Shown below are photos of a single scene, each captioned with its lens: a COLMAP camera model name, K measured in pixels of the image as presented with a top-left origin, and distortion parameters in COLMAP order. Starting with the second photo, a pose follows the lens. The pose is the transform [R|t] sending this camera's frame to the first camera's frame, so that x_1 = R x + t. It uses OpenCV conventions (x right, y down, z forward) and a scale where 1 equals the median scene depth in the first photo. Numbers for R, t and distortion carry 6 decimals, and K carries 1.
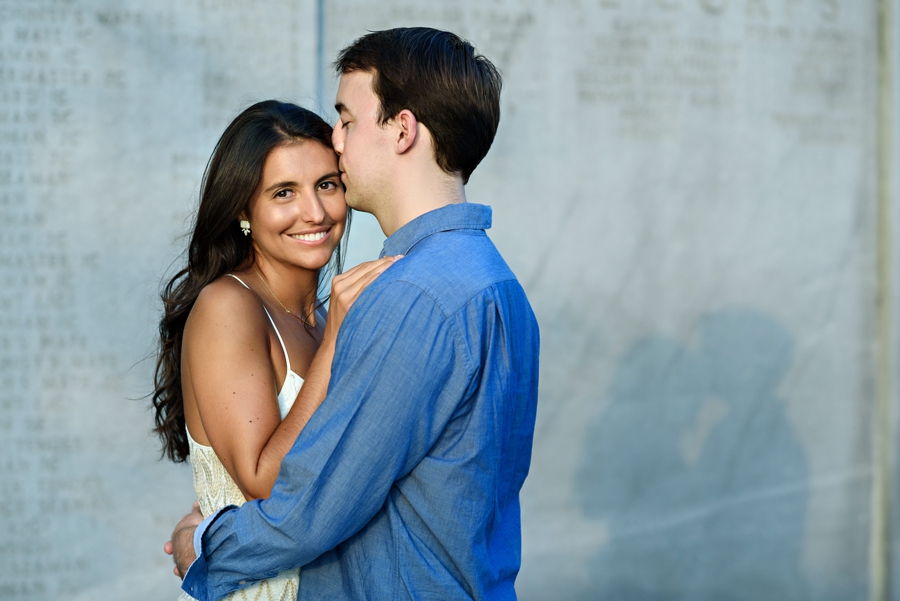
lens RADIAL K [[2285.6, 0, 450.0], [0, 2285.6, 300.5], [0, 0, 1]] dist [0.071259, 0.140995]
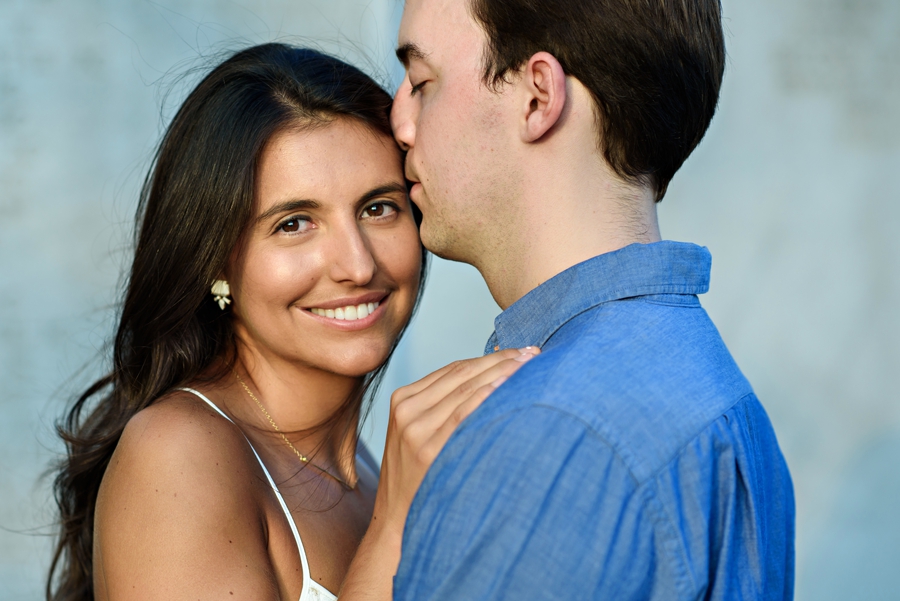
lens RADIAL K [[2285.6, 0, 450.0], [0, 2285.6, 300.5], [0, 0, 1]] dist [0.071259, 0.140995]
pose [[0.999942, -0.007561, -0.007655, -0.035602], [0.007407, 0.999772, -0.020052, -0.020590], [0.007805, 0.019994, 0.999770, 0.510954]]
